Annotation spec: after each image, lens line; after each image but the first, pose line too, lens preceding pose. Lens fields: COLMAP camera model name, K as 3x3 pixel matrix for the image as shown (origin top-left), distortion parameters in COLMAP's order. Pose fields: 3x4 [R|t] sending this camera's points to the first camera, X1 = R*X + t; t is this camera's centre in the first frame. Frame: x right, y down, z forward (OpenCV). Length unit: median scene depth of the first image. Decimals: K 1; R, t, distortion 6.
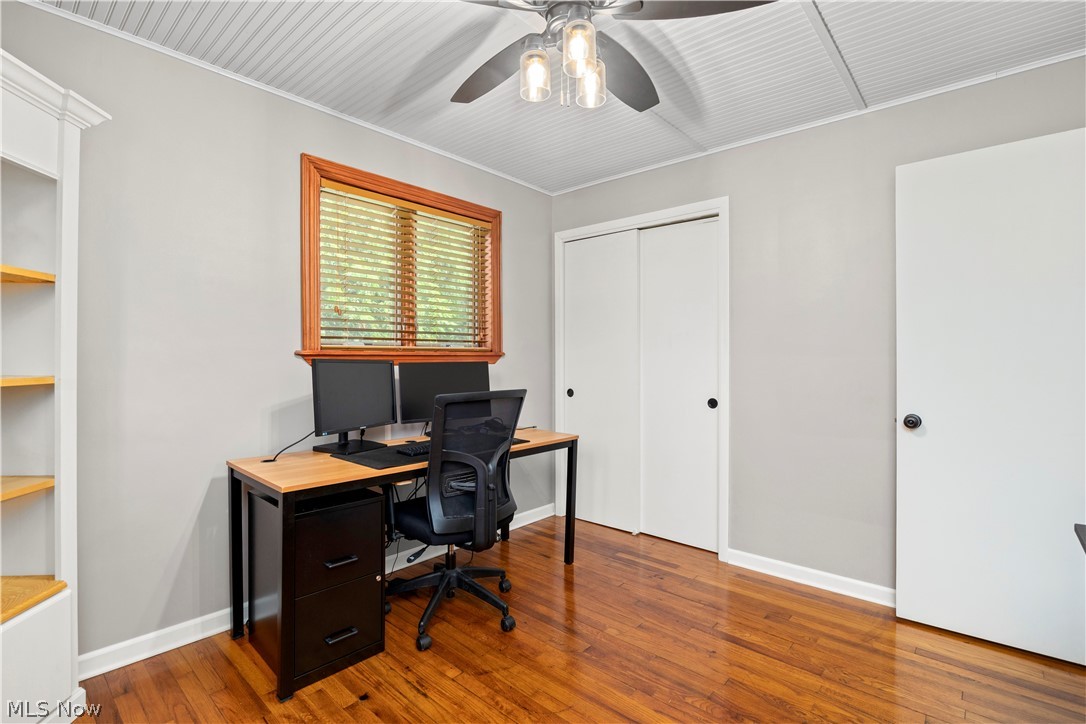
lens RADIAL K [[511.6, 0, 526.3], [0, 511.6, 360.2], [0, 0, 1]] dist [-0.002717, -0.000484]
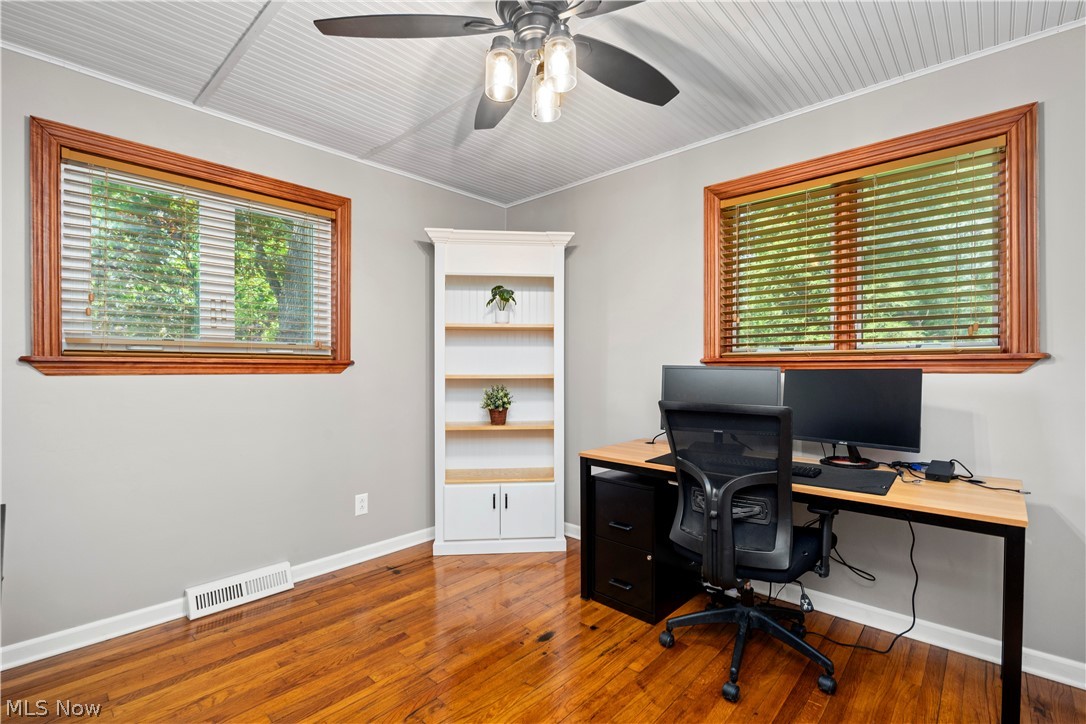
lens RADIAL K [[492.1, 0, 542.9], [0, 492.1, 364.4], [0, 0, 1]] dist [-0.010382, 0.000189]
pose [[-0.005149, 0.000011, -0.999987, 0.516015], [0.002105, 0.999998, 0.000000, -0.004377], [0.999985, -0.002105, -0.005149, 0.489764]]
